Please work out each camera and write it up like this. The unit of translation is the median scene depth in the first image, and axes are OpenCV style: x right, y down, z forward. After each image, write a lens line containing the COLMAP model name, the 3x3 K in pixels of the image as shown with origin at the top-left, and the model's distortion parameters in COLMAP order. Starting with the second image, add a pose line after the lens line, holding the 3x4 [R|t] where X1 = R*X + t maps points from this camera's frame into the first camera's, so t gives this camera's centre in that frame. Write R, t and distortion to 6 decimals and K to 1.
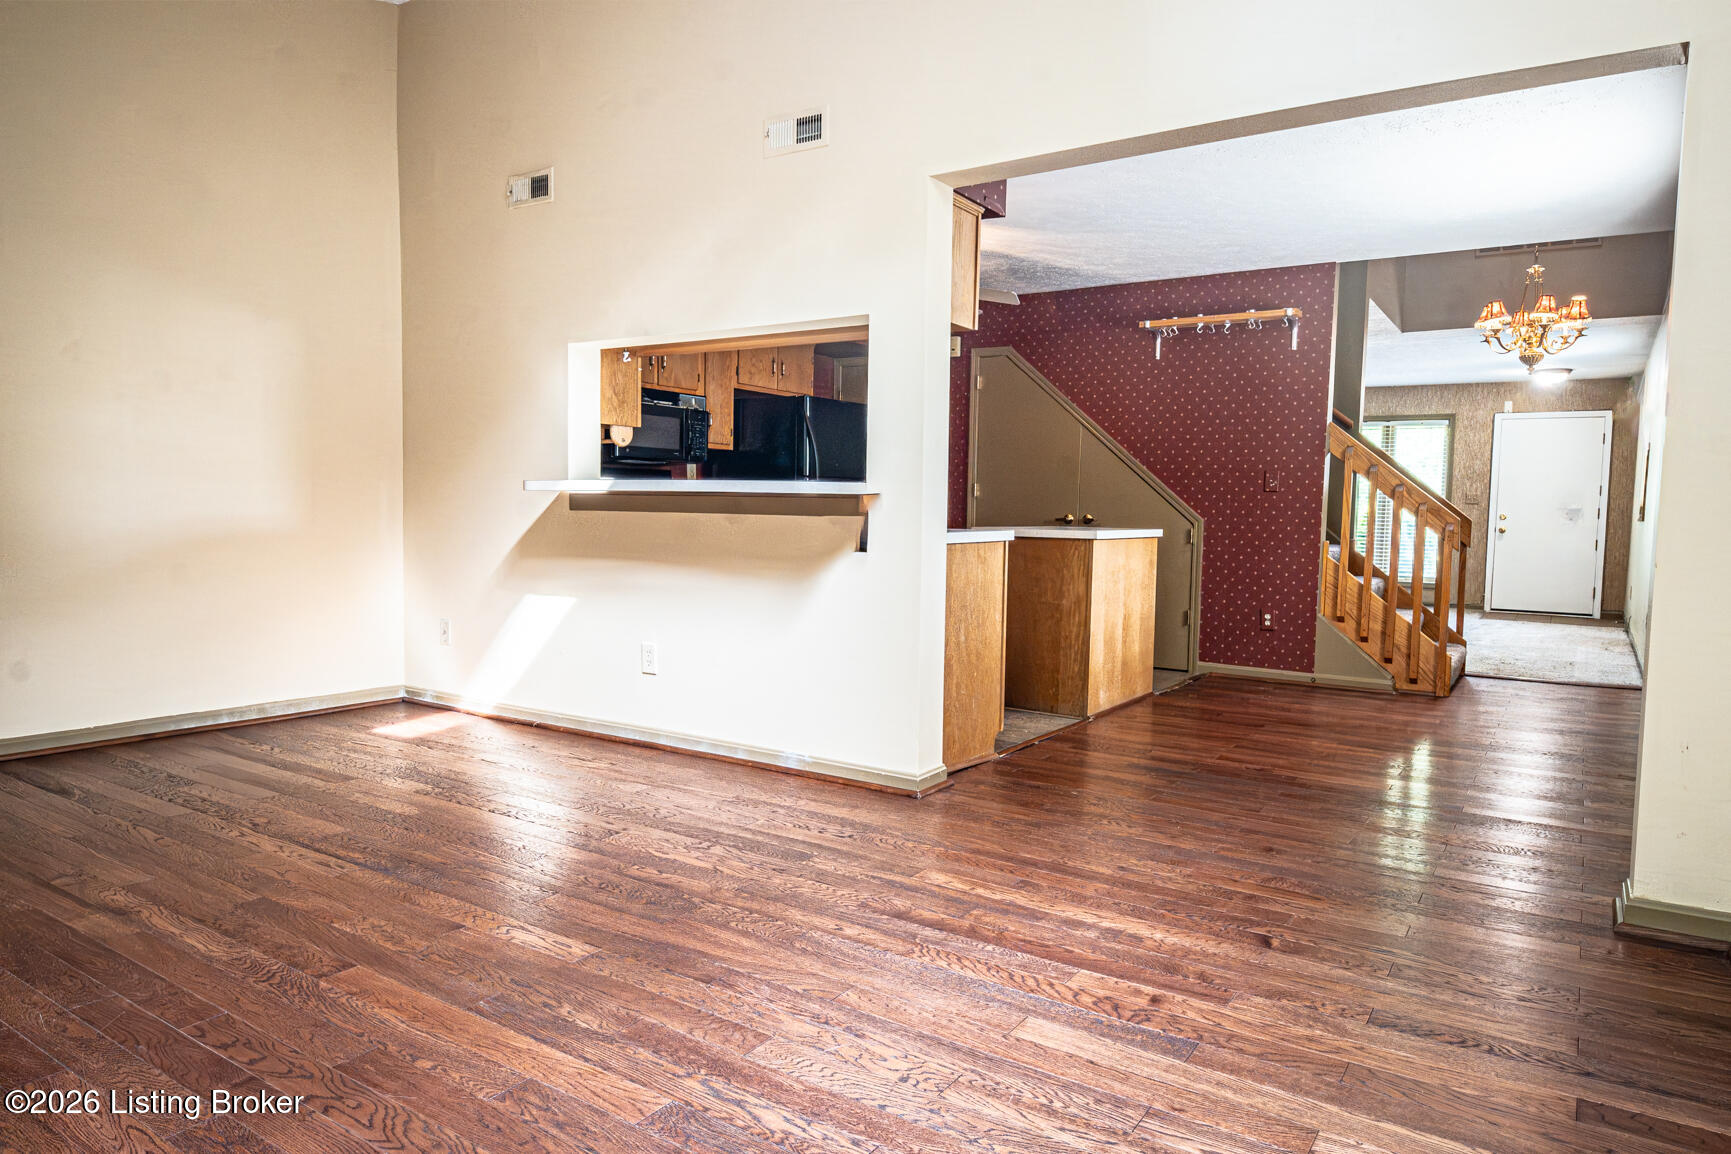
lens RADIAL K [[1076.5, 0, 870.0], [0, 1076.5, 580.0], [0, 0, 1]] dist [0.032033, -0.008398]
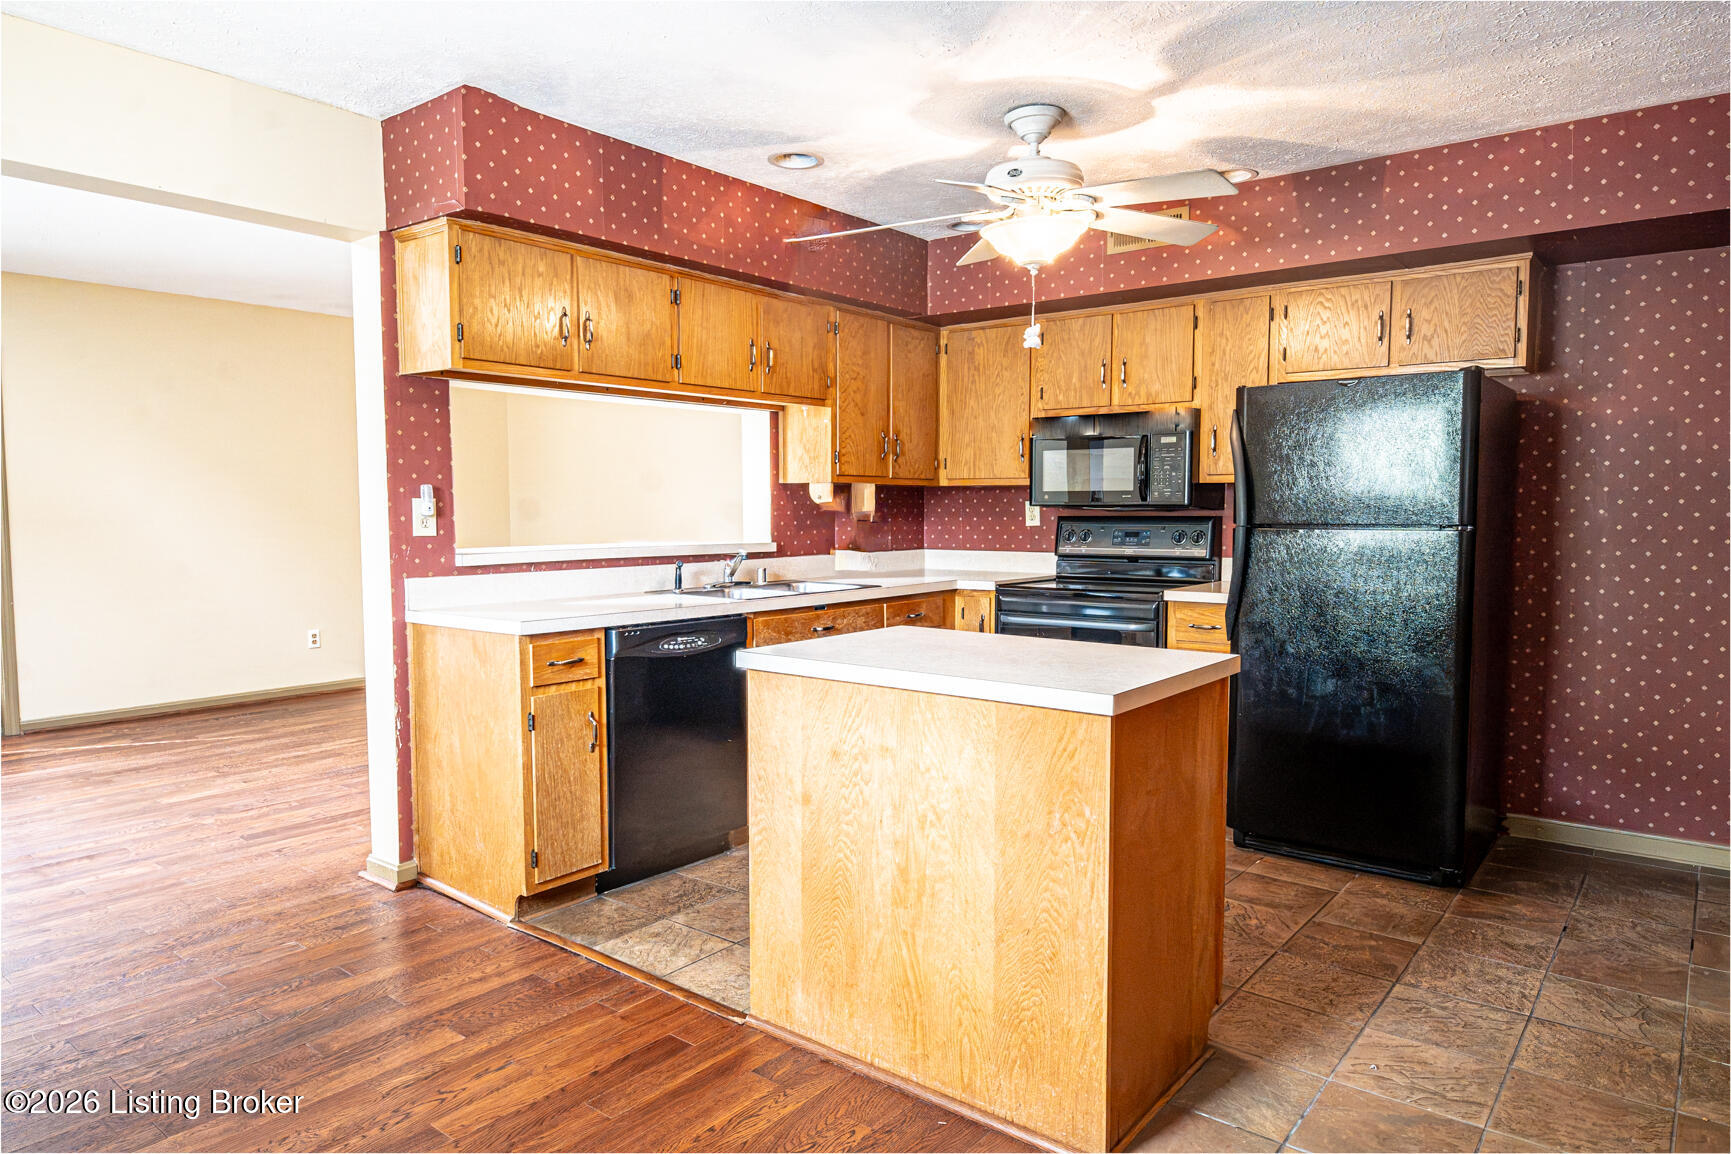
lens RADIAL K [[1076.5, 0, 873.5], [0, 1076.5, 575.8], [0, 0, 1]] dist [0.032033, -0.008398]
pose [[-0.086844, 0.052856, -0.994819, 1.327635], [-0.071346, 0.995697, 0.059131, -0.233084], [0.993664, 0.076111, -0.082700, 2.019084]]
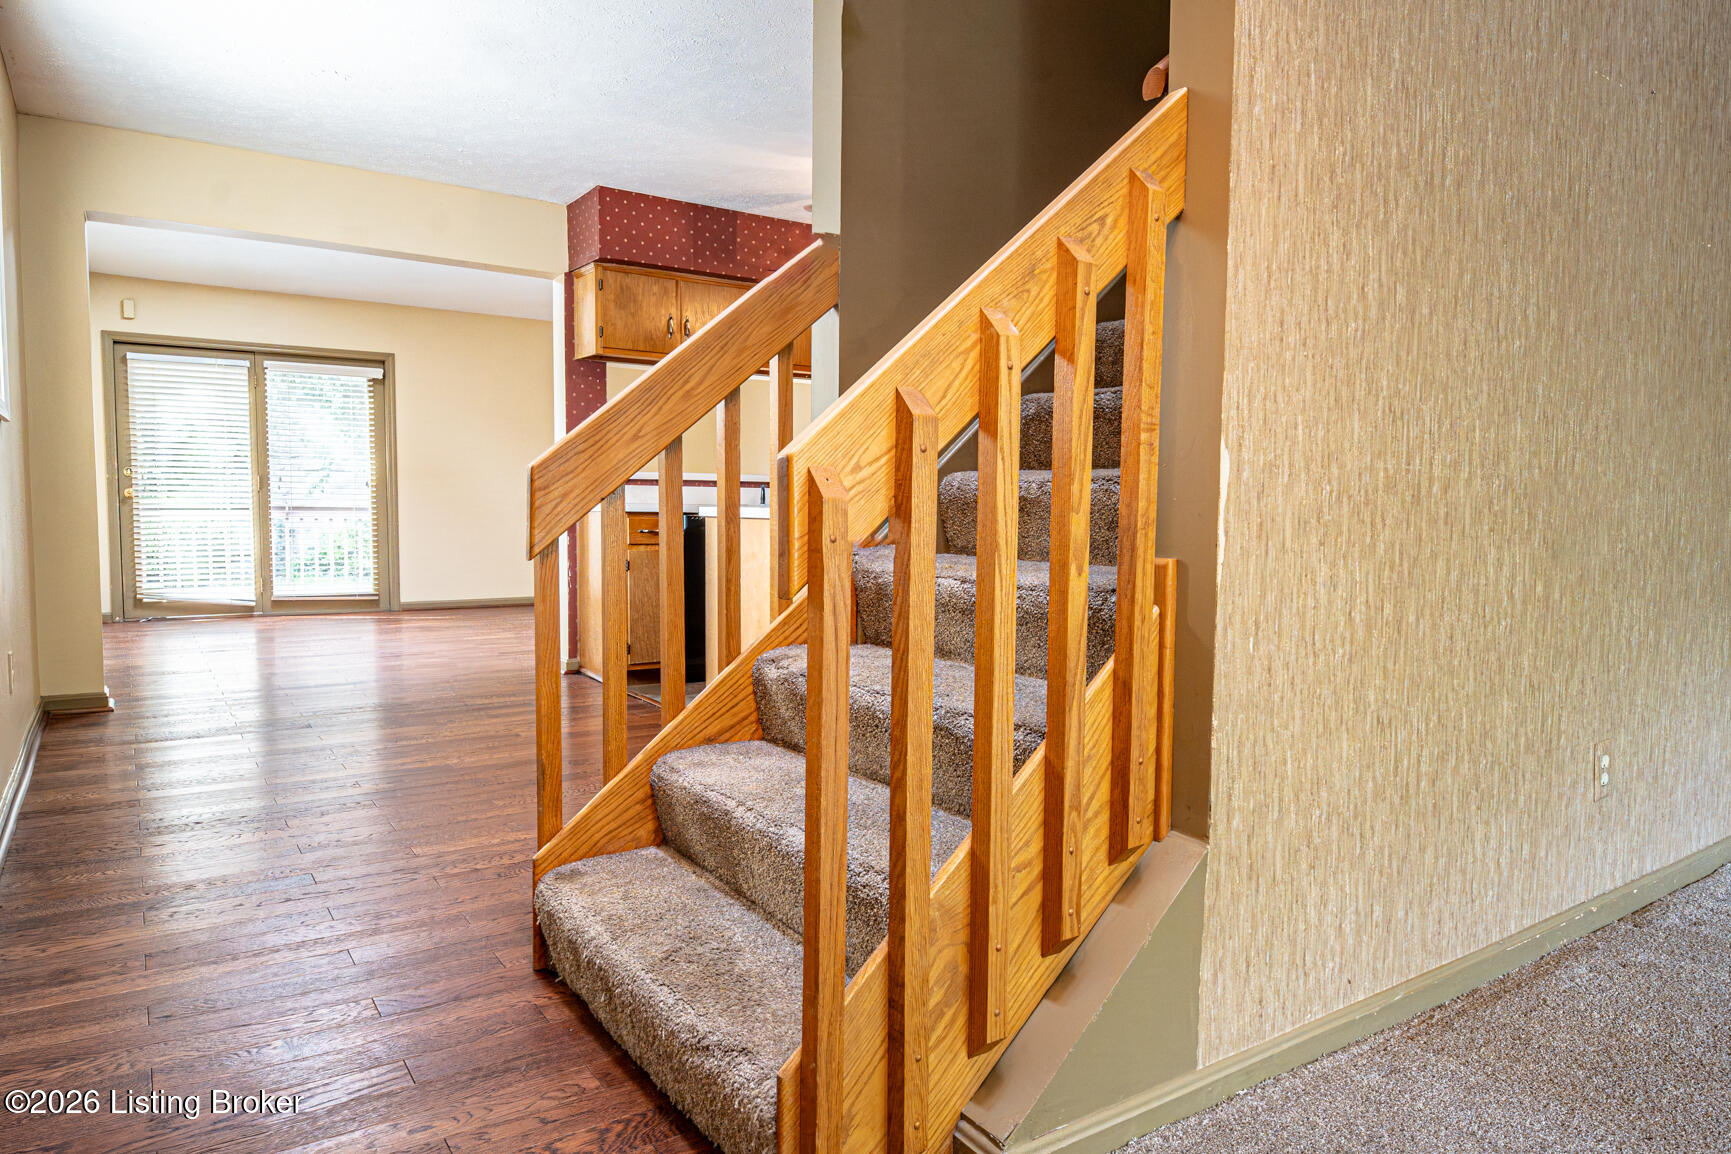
lens RADIAL K [[1076.5, 0, 871.6], [0, 1076.5, 577.2], [0, 0, 1]] dist [0.032033, -0.008398]
pose [[-0.364144, 0.051723, -0.929905, 1.818272], [-0.082844, 0.992700, 0.087656, -0.169351], [0.927651, 0.108956, -0.357201, 2.629625]]
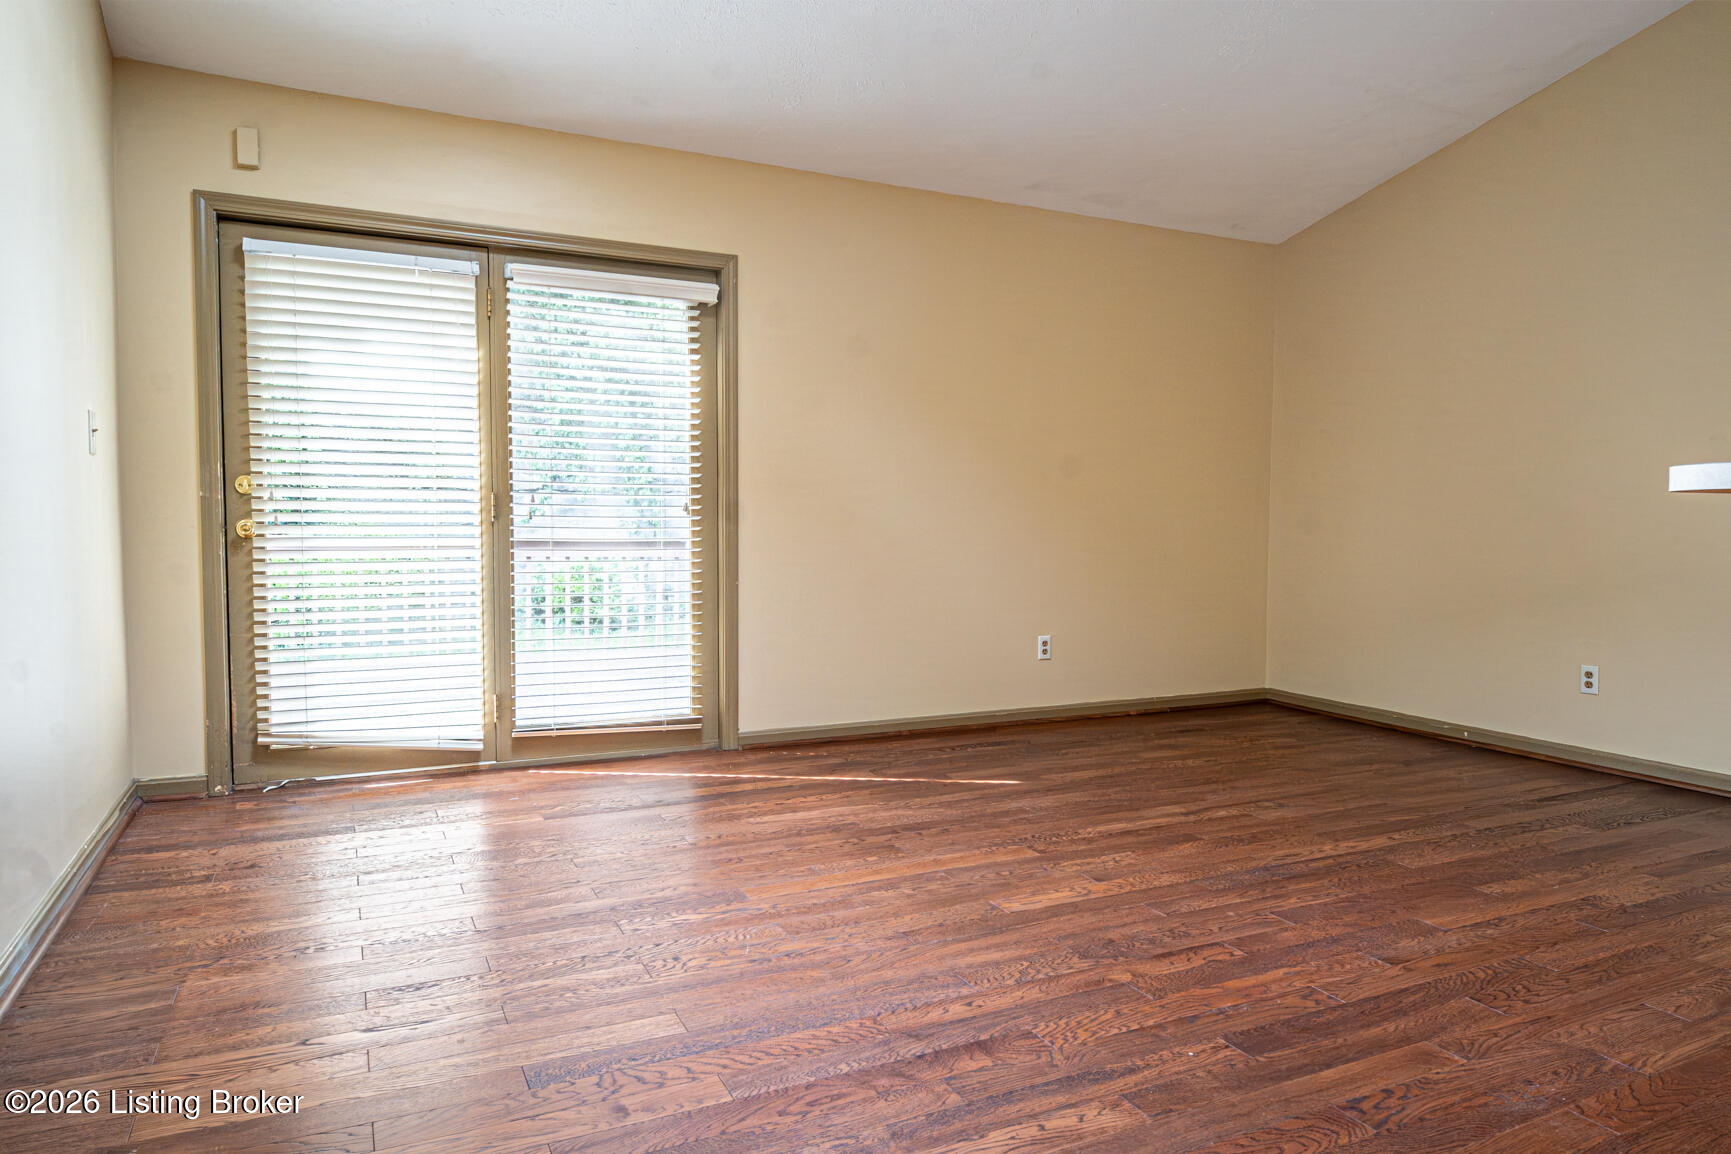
lens RADIAL K [[1076.5, 0, 901.3], [0, 1076.5, 587.5], [0, 0, 1]] dist [0.032033, -0.008398]
pose [[-0.486236, 0.030462, -0.873297, 0.671042], [-0.072829, 0.994502, 0.075240, -0.068003], [0.870788, 0.100185, -0.481344, 1.189344]]
